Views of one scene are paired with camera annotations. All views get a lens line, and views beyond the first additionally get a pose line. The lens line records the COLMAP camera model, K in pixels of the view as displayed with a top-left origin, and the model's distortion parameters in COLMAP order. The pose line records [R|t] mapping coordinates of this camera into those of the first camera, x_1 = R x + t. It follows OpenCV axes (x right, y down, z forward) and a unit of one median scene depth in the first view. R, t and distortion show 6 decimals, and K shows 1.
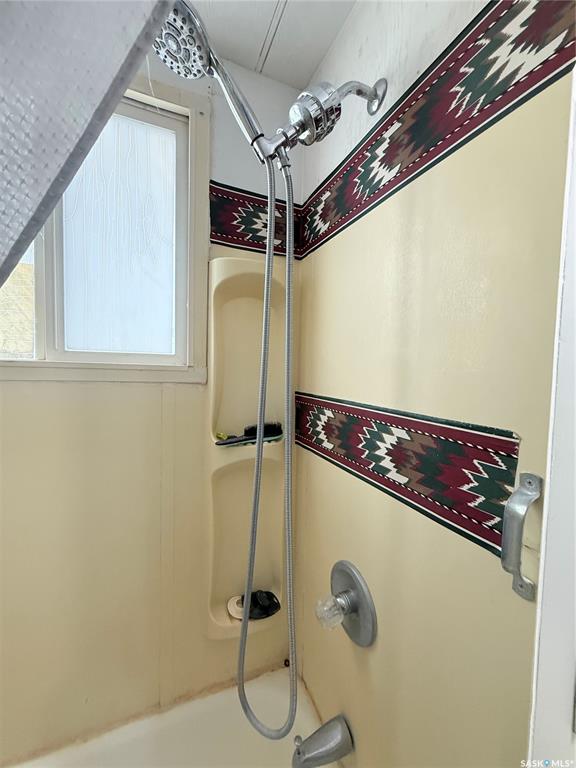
lens RADIAL K [[308.7, 0, 288.0], [0, 308.7, 384.4], [0, 0, 1]] dist [0.002024, 0.000244]
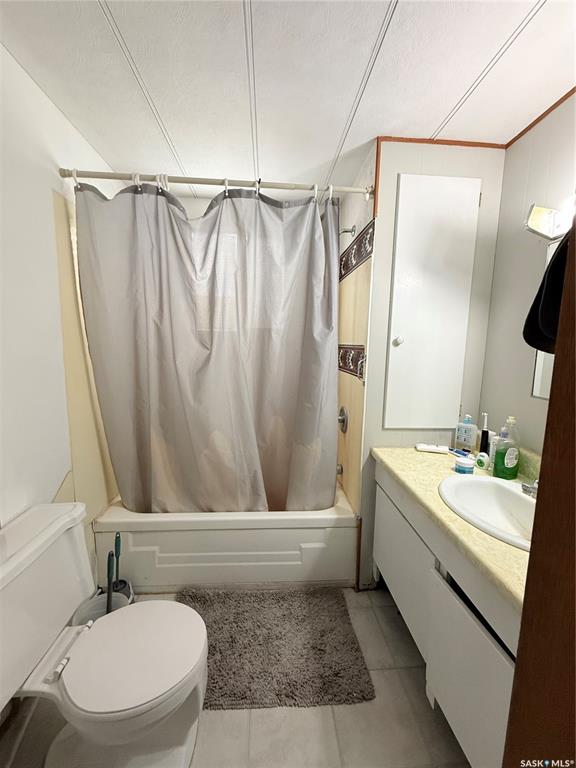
lens RADIAL K [[308.7, 0, 287.2], [0, 308.7, 384.1], [0, 0, 1]] dist [0.002024, 0.000244]
pose [[0.943167, 0.037788, -0.330163, 0.697308], [-0.014007, 0.997152, 0.074112, 0.229849], [0.332023, -0.065275, 0.941010, -1.880004]]
